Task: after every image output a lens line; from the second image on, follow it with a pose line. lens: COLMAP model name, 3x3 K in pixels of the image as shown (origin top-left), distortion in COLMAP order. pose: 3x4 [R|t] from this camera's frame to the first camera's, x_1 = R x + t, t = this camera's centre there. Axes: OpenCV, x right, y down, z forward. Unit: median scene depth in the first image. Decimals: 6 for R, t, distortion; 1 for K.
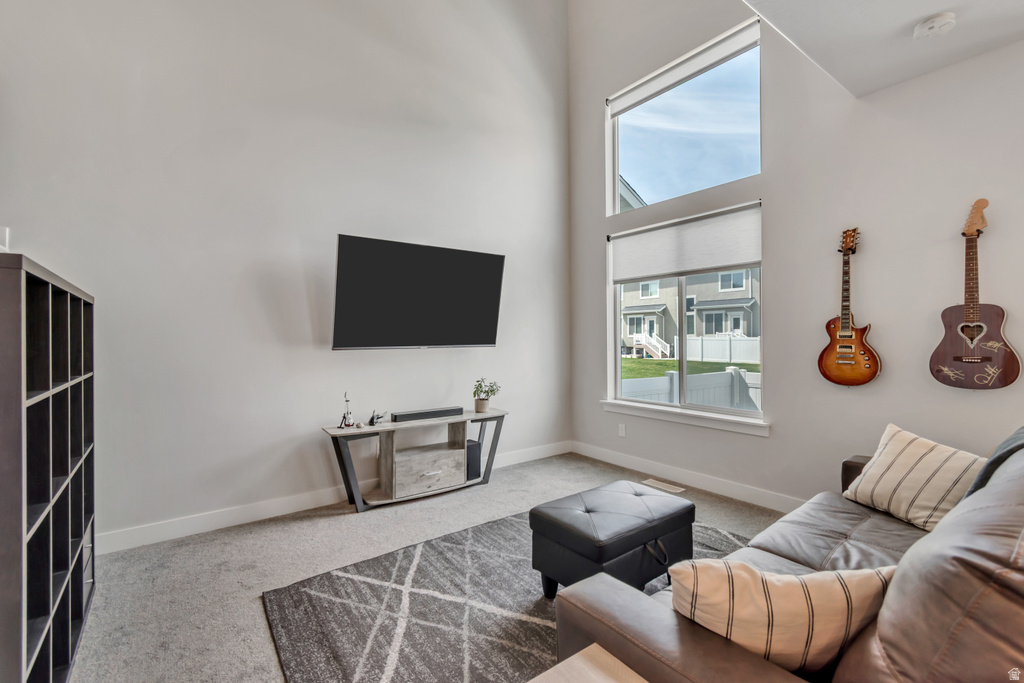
lens RADIAL K [[459.2, 0, 508.0], [0, 459.2, 337.0], [0, 0, 1]] dist [-0.002175, -0.000401]
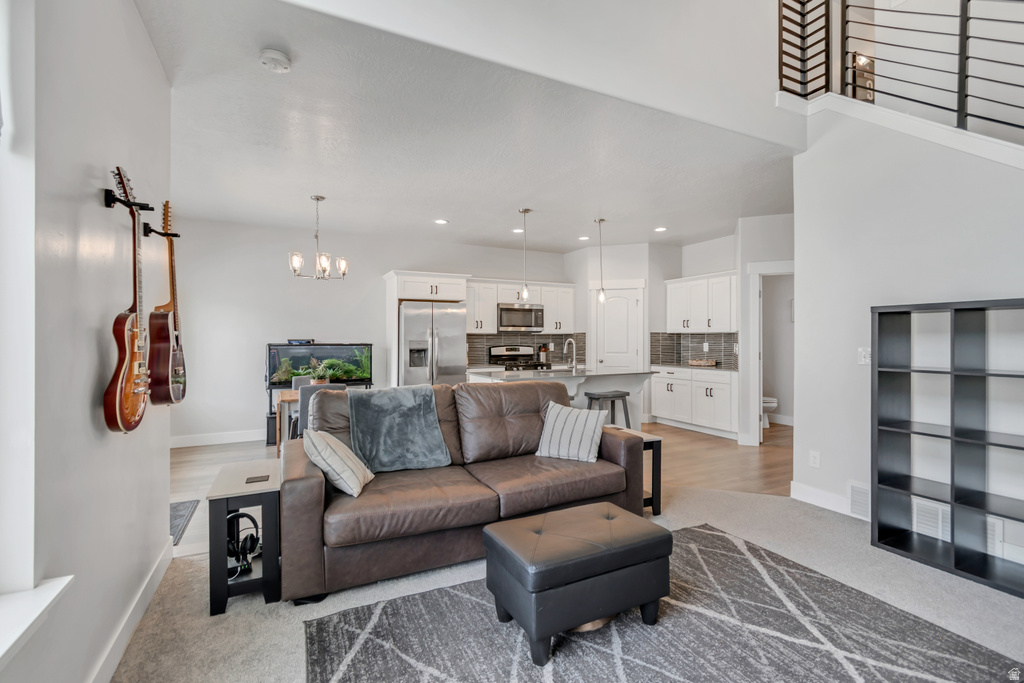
lens RADIAL K [[459.2, 0, 511.6], [0, 459.2, 346.4], [0, 0, 1]] dist [-0.002175, -0.000401]
pose [[-0.982690, 0.008933, 0.185042, 0.193560], [0.009809, 0.999945, 0.003820, 0.005258], [-0.184998, 0.005570, -0.982723, 2.008995]]
